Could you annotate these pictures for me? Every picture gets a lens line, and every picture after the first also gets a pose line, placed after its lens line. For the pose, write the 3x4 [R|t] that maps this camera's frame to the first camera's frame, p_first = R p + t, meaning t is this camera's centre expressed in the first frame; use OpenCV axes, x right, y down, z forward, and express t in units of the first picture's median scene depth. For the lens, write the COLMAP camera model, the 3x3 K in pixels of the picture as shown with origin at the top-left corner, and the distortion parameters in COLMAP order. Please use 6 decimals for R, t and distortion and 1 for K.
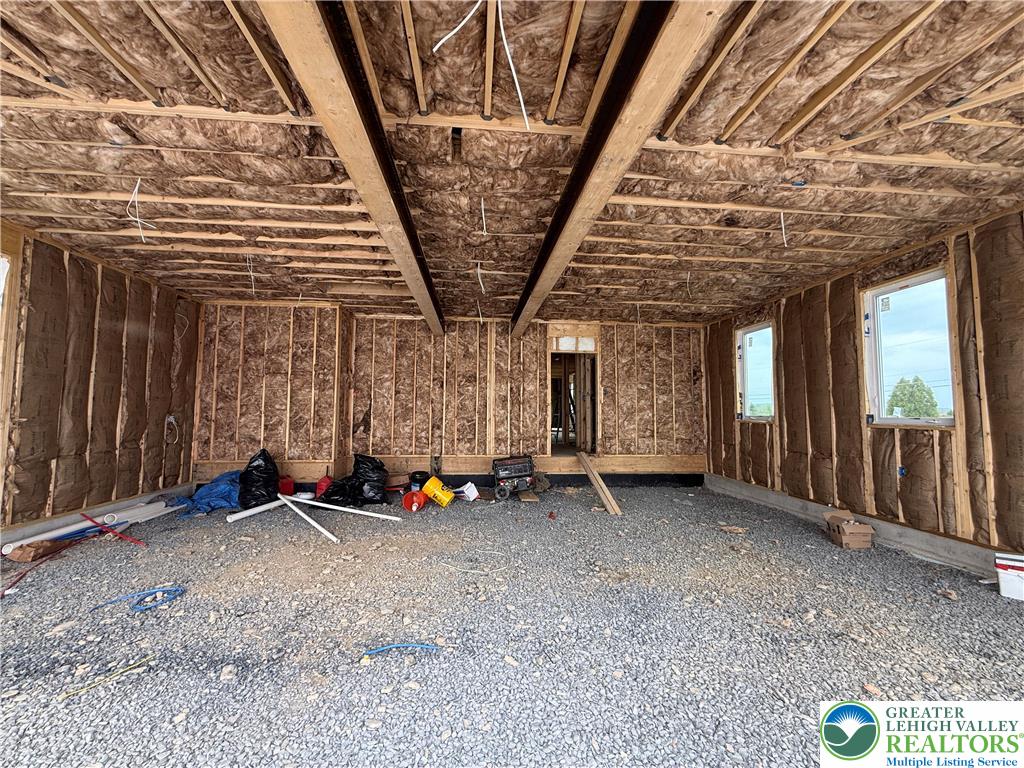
lens RADIAL K [[407.0, 0, 509.9], [0, 407.0, 385.1], [0, 0, 1]] dist [0.000044, -0.000057]
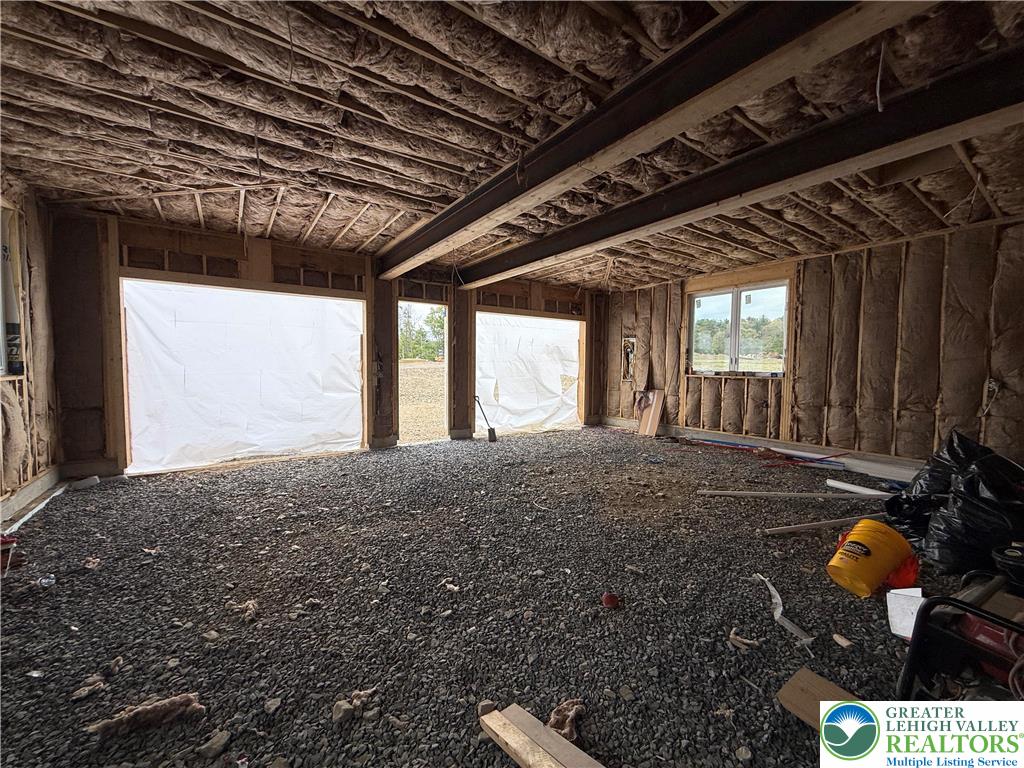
lens RADIAL K [[407.0, 0, 509.9], [0, 407.0, 385.1], [0, 0, 1]] dist [0.000044, -0.000057]
pose [[-0.869023, 0.006894, -0.494724, 0.301706], [0.014445, 0.999830, -0.011442, 0.061421], [0.494561, -0.017090, -0.868975, 0.954558]]
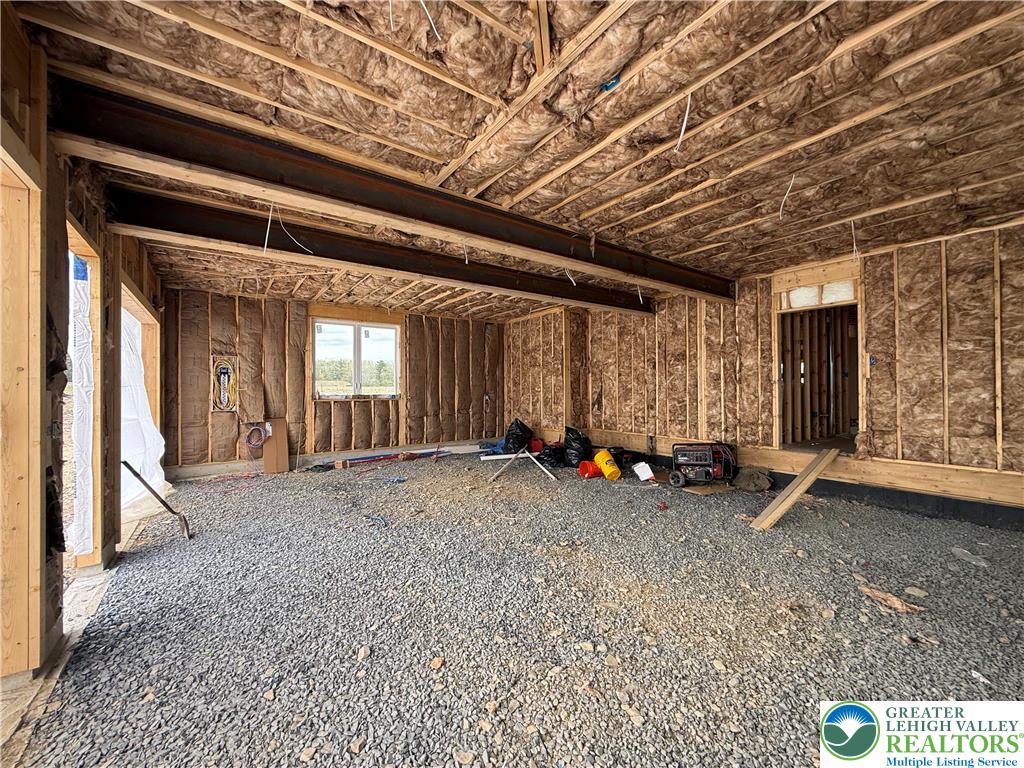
lens RADIAL K [[407.0, 0, 509.9], [0, 407.0, 385.1], [0, 0, 1]] dist [0.000044, -0.000057]
pose [[0.506362, -0.018785, -0.862116, 0.516681], [0.064784, 0.997766, 0.016310, 0.008279], [0.859884, -0.064111, 0.506448, 0.183269]]
